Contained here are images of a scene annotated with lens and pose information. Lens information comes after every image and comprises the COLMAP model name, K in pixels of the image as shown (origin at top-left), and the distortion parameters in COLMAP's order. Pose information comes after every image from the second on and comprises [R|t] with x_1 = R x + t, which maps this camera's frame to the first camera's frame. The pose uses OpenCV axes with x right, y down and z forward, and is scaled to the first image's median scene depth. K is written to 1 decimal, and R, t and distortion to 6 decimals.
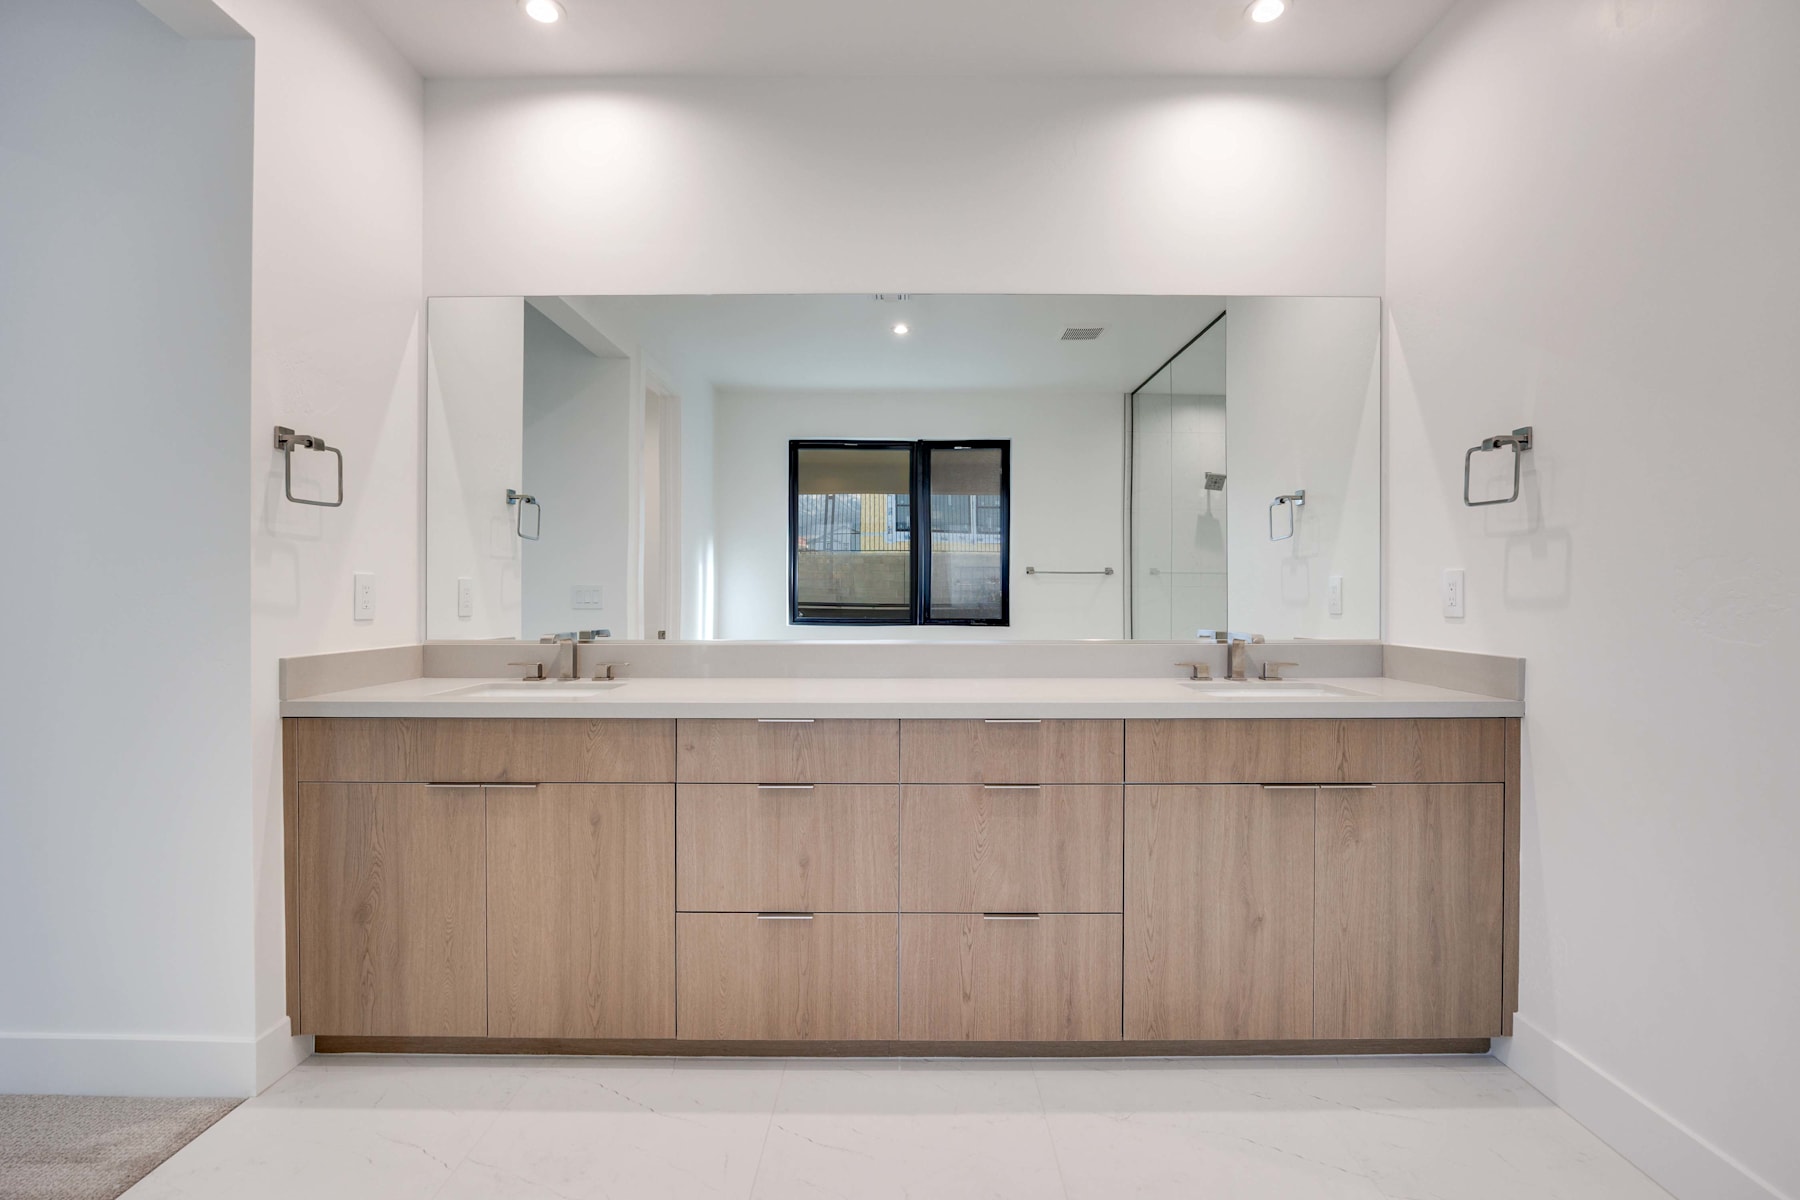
lens RADIAL K [[853.9, 0, 916.5], [0, 853.9, 591.0], [0, 0, 1]] dist [-0.001775, 0.001290]
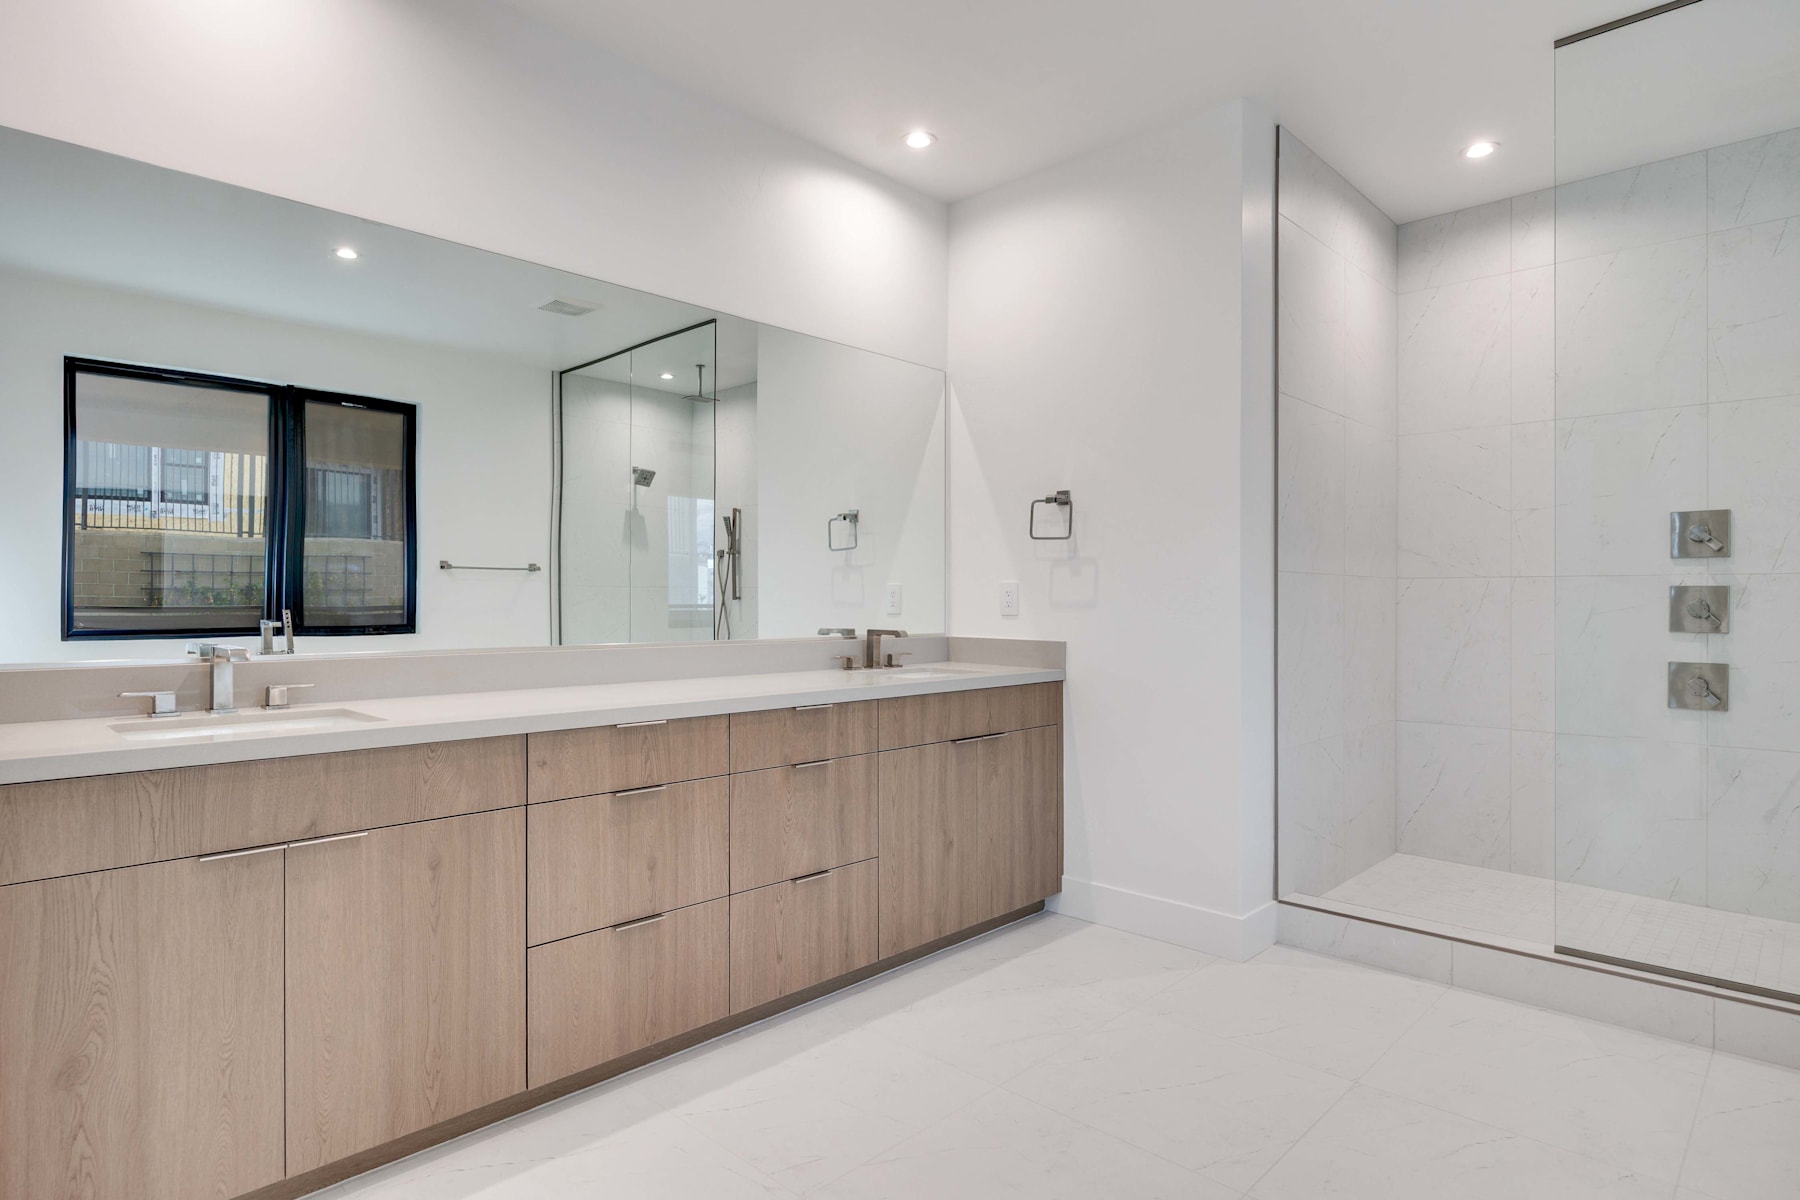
lens RADIAL K [[1016.3, 0, 892.0], [0, 1016.3, 586.8], [0, 0, 1]] dist [0.031109, -0.002965]
pose [[0.686709, 0.012260, 0.726829, -0.805963], [-0.011948, 0.999913, -0.005577, -0.004359], [-0.726834, -0.004855, 0.686796, -0.021457]]
